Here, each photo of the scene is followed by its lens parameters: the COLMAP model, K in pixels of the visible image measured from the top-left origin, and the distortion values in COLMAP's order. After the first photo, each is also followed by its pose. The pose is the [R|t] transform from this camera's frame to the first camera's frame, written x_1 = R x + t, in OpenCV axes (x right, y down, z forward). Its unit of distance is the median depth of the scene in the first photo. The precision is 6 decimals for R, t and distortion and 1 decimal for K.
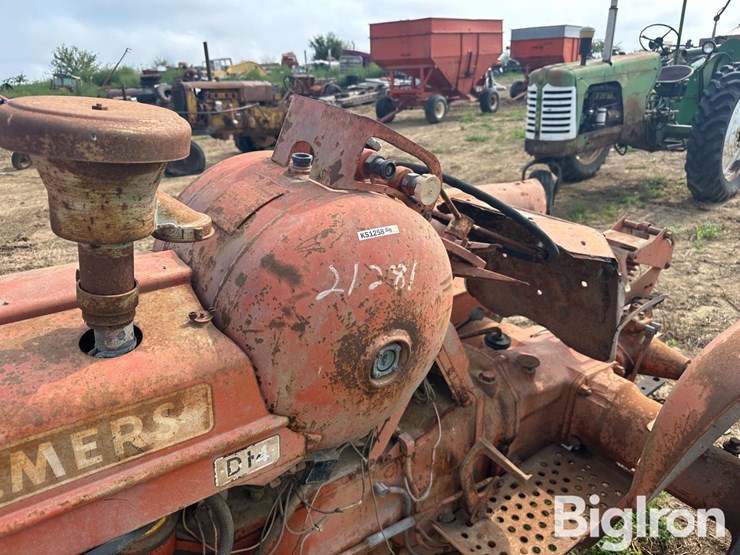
lens RADIAL K [[528.3, 0, 367.1], [0, 528.3, 262.7], [0, 0, 1]] dist [0.045536, -0.060424]
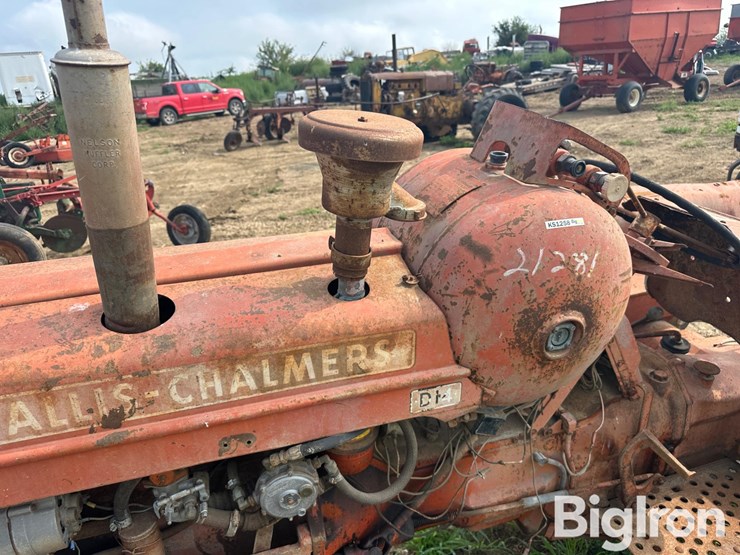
lens RADIAL K [[528.3, 0, 367.5], [0, 528.3, 265.1], [0, 0, 1]] dist [0.045536, -0.060424]
pose [[0.951165, 0.092341, -0.294548, -0.004998], [-0.084828, 0.995663, 0.038211, 0.003303], [0.296799, -0.011359, 0.954873, -0.030405]]
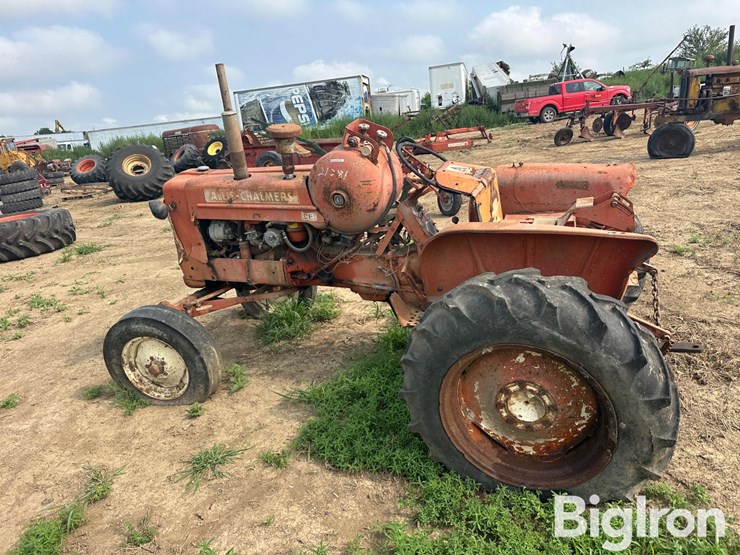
lens RADIAL K [[528.3, 0, 370.5], [0, 528.3, 269.9], [0, 0, 1]] dist [0.045536, -0.060424]
pose [[0.507713, 0.239105, -0.827681, 0.422081], [-0.200356, 0.967144, 0.156492, 0.007000], [0.837905, 0.086377, 0.538938, -0.085821]]
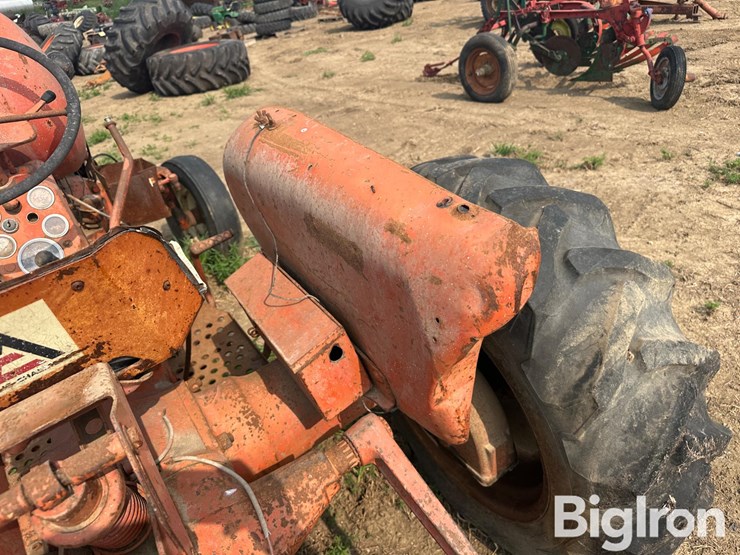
lens RADIAL K [[528.3, 0, 376.5], [0, 528.3, 270.7], [0, 0, 1]] dist [0.045536, -0.060424]
pose [[-0.040490, 0.550732, -0.833700, 0.203760], [-0.201977, 0.812648, 0.546634, -0.100659], [0.978553, 0.190522, 0.078331, 0.337677]]
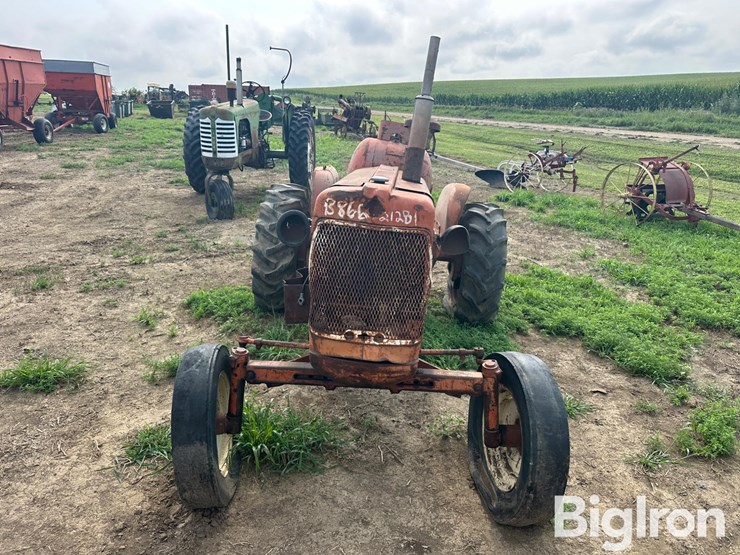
lens RADIAL K [[528.3, 0, 379.8], [0, 528.3, 261.4], [0, 0, 1]] dist [0.045536, -0.060424]
pose [[0.622437, -0.155855, 0.766995, -0.447216], [0.206388, 0.977971, 0.031237, 0.069190], [-0.754967, 0.138856, 0.640893, -0.153587]]
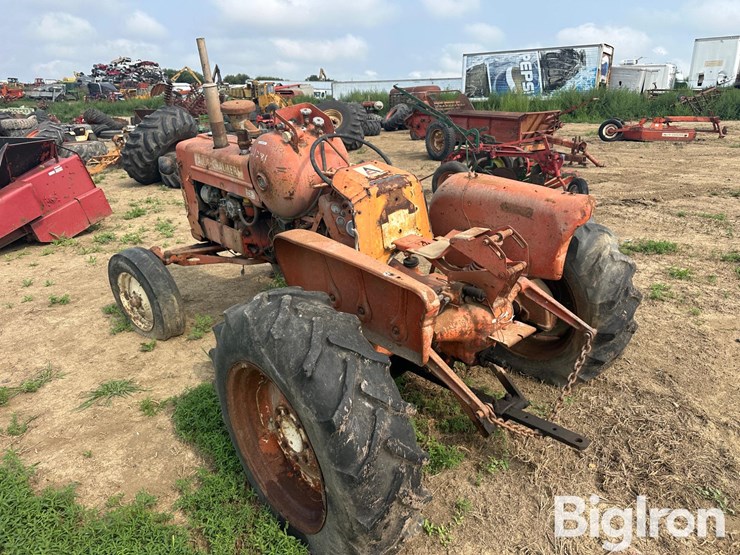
lens RADIAL K [[528.3, 0, 370.0], [0, 528.3, 270.0], [0, 0, 1]] dist [0.045536, -0.060424]
pose [[0.083417, 0.360059, -0.929193, 0.478816], [-0.306788, 0.896434, 0.319823, -0.084652], [0.948115, 0.258387, 0.185240, 0.162068]]
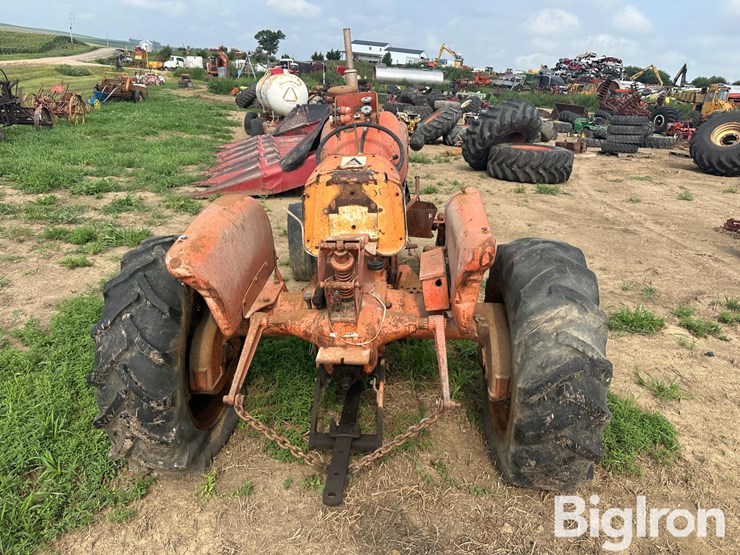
lens RADIAL K [[528.3, 0, 366.4], [0, 528.3, 275.6], [0, 0, 1]] dist [0.045536, -0.060424]
pose [[-0.652913, 0.271784, -0.706993, 0.374234], [-0.272145, 0.786899, 0.553830, -0.184882], [0.706854, 0.554007, -0.439811, 0.460958]]
